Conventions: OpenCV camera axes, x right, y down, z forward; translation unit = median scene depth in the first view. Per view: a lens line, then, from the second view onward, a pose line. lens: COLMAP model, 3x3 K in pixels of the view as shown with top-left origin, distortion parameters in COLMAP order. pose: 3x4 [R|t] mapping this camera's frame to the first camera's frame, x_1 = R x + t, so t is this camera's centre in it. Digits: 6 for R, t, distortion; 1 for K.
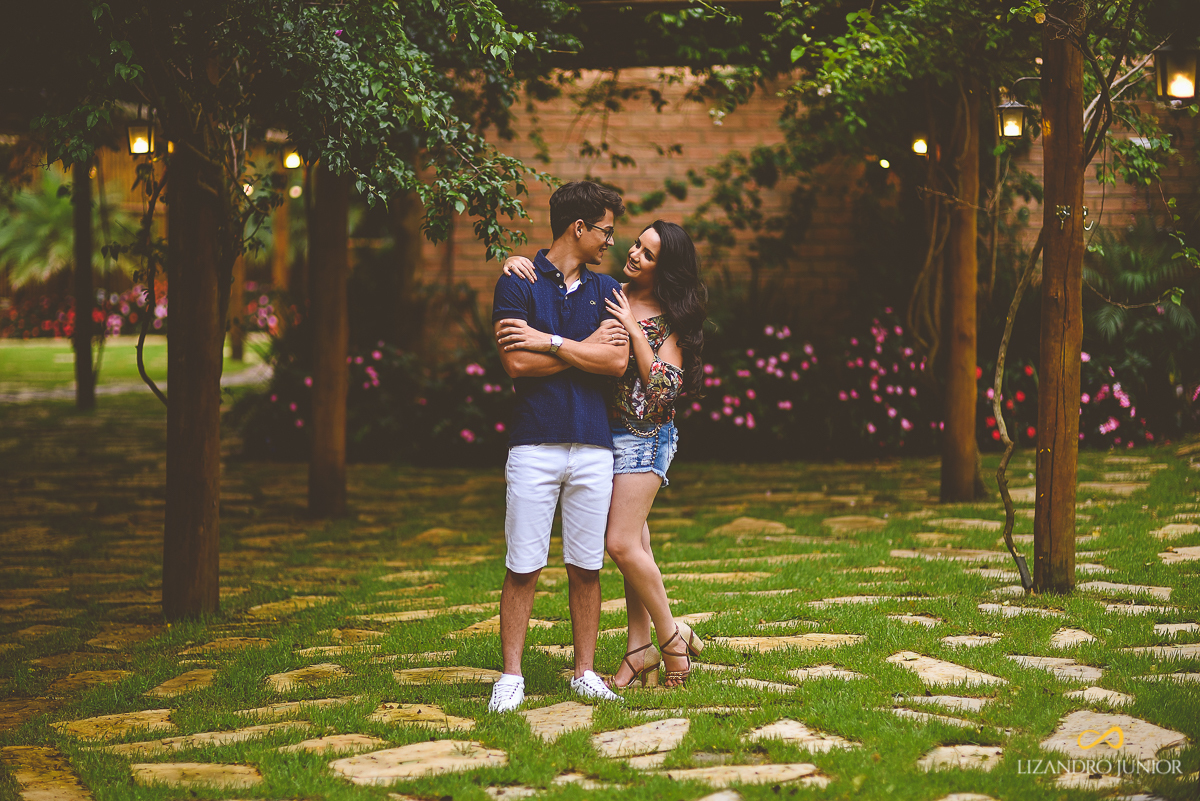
lens RADIAL K [[2901.3, 0, 600.0], [0, 2901.3, 400.5], [0, 0, 1]] dist [0.036118, 0.320553]
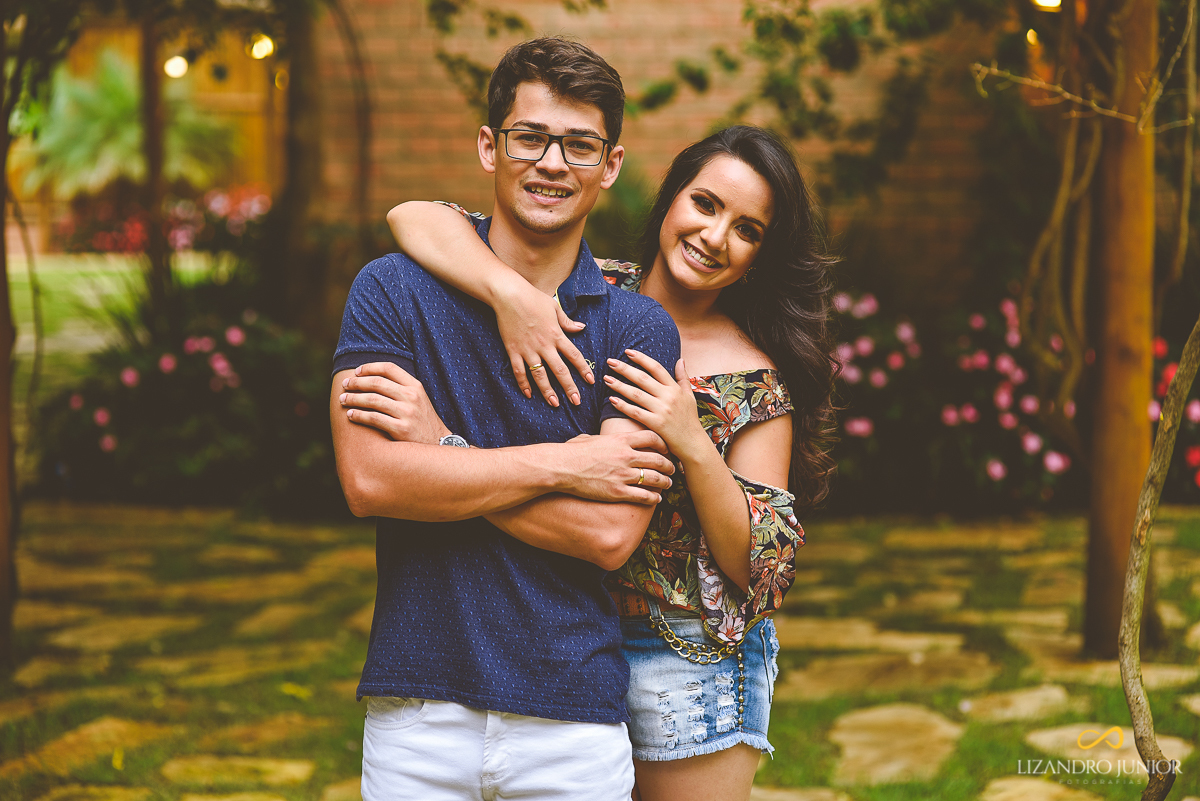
lens RADIAL K [[2901.3, 0, 600.0], [0, 2901.3, 400.5], [0, 0, 1]] dist [0.036118, 0.320553]
pose [[0.996315, 0.007117, -0.085477, 0.059803], [-0.003908, 0.999283, 0.037653, -0.026299], [0.085683, -0.037180, 0.995628, 0.370464]]
